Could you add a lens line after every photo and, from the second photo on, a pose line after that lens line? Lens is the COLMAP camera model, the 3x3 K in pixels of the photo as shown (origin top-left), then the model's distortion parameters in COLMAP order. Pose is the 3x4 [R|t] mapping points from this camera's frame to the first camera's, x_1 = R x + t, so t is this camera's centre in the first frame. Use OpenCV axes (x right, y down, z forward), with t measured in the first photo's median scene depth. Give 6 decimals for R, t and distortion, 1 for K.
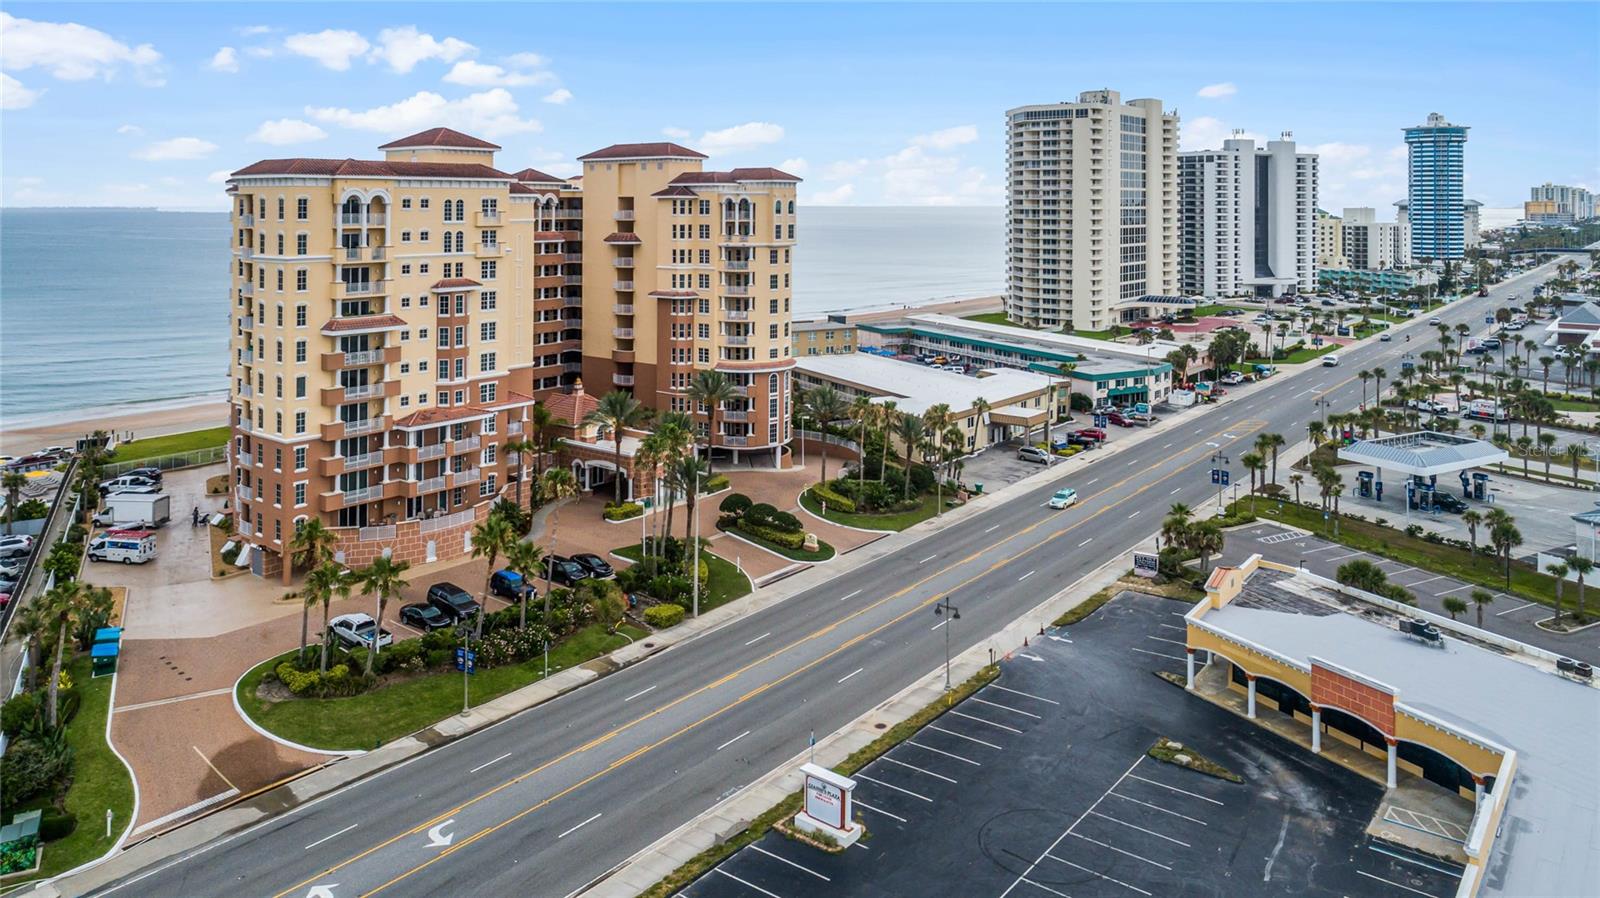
lens RADIAL K [[1181.4, 0, 877.9], [0, 1181.4, 249.7], [0, 0, 1]] dist [0.002810, 0.000355]
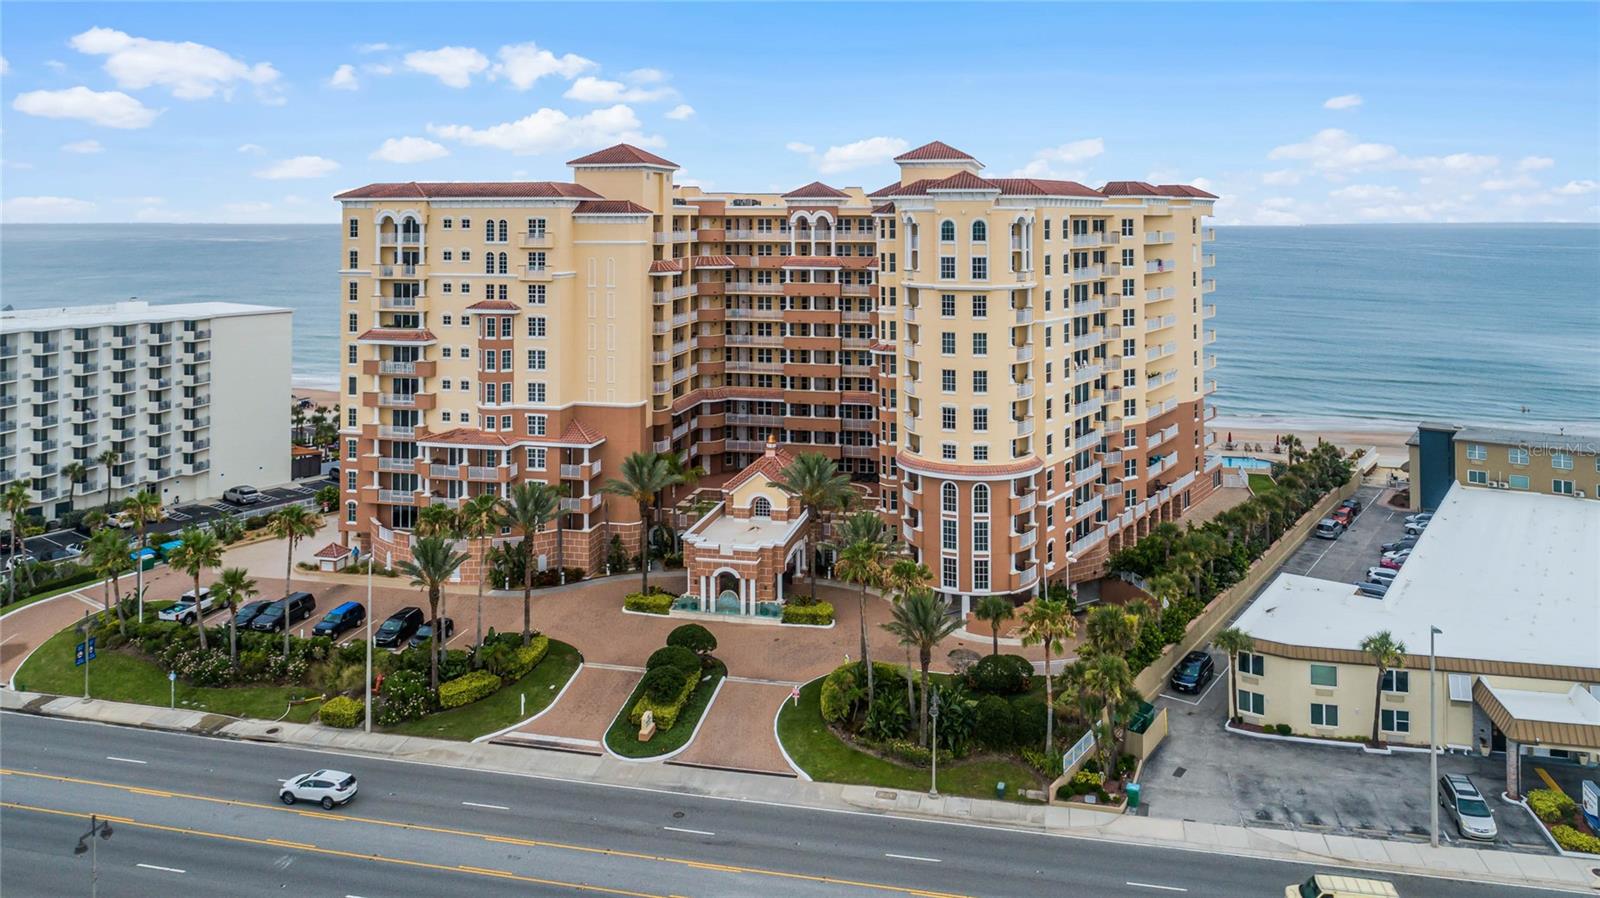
lens RADIAL K [[1220.7, 0, 831.0], [0, 1220.7, 246.7], [0, 0, 1]] dist [-0.002671, -0.005428]
pose [[0.358059, 0.020406, -0.933476, 0.667741], [-0.037478, 0.999270, 0.007468, -0.037185], [0.932946, 0.032311, 0.358563, 0.884485]]
